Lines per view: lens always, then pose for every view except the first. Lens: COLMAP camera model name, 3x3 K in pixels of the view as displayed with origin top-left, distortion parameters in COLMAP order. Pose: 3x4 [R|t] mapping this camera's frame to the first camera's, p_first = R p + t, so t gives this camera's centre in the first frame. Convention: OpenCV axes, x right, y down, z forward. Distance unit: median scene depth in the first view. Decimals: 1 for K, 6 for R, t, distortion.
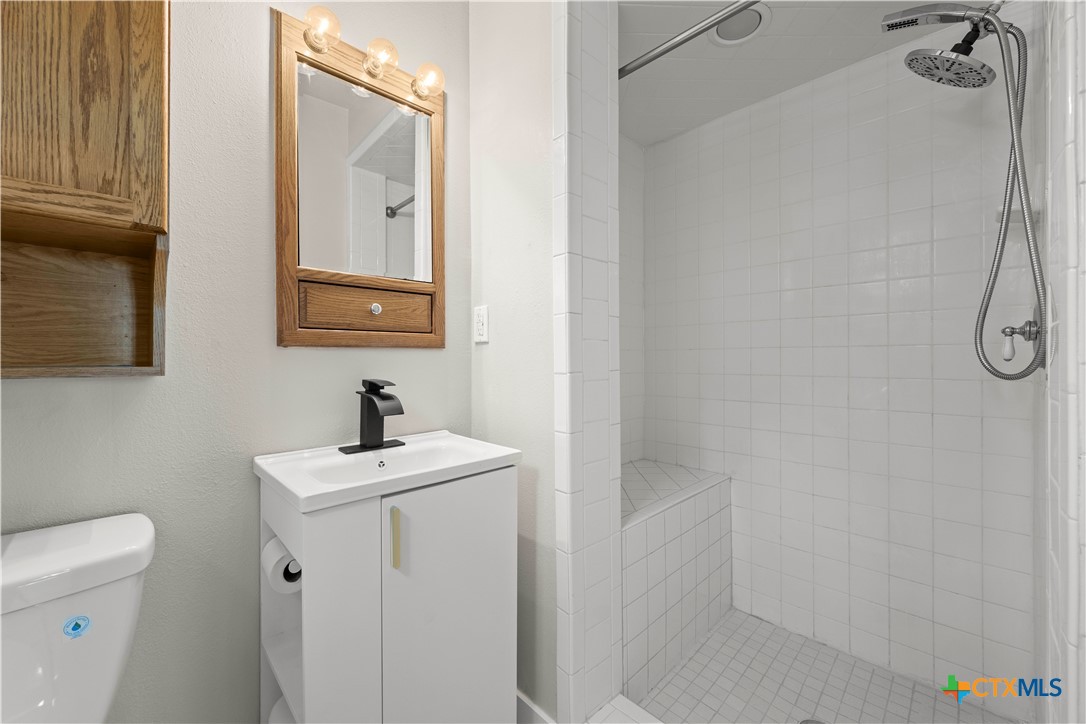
lens RADIAL K [[427.1, 0, 543.1], [0, 427.1, 356.4], [0, 0, 1]] dist [-0.000273, -0.000292]
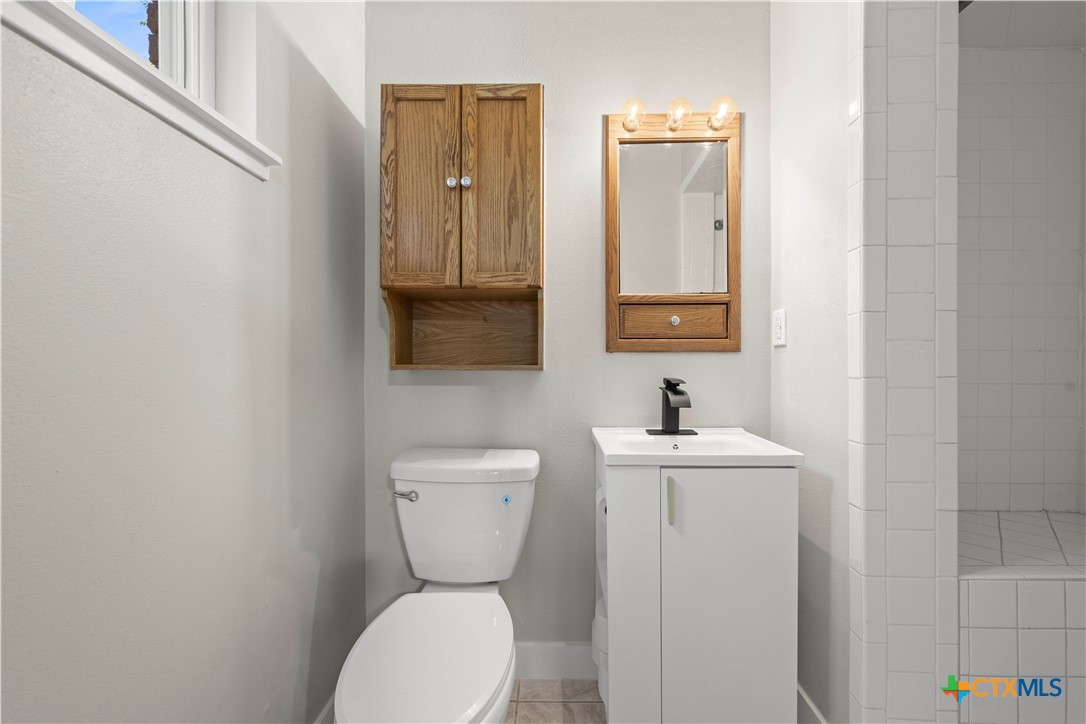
lens RADIAL K [[416.2, 0, 543.0], [0, 416.2, 362.0], [0, 0, 1]] dist [0.000350, -0.000022]
pose [[0.694753, 0.004744, -0.719233, 0.221736], [-0.000271, 0.999980, 0.006334, -0.000204], [0.719248, -0.004206, 0.694741, -0.109922]]
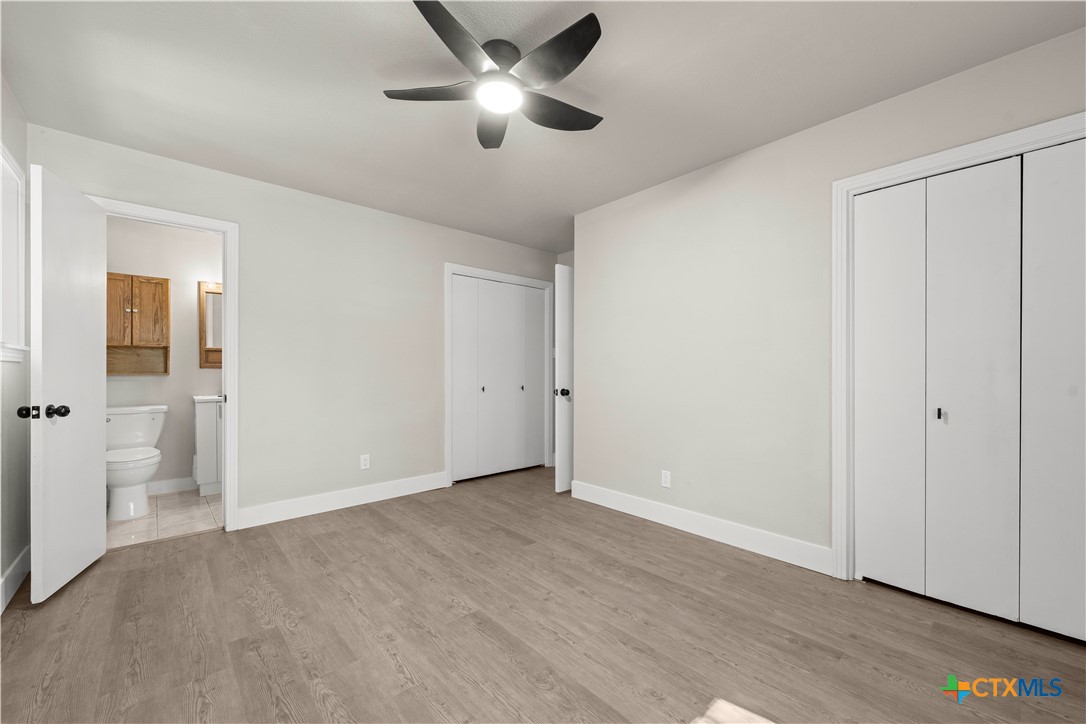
lens RADIAL K [[429.8, 0, 548.2], [0, 429.8, 370.7], [0, 0, 1]] dist [0.001029, -0.000040]
pose [[0.999225, 0.002792, -0.039276, 2.617125], [-0.002615, 0.999986, 0.004559, -0.028841], [0.039288, -0.004453, 0.999218, -2.698265]]
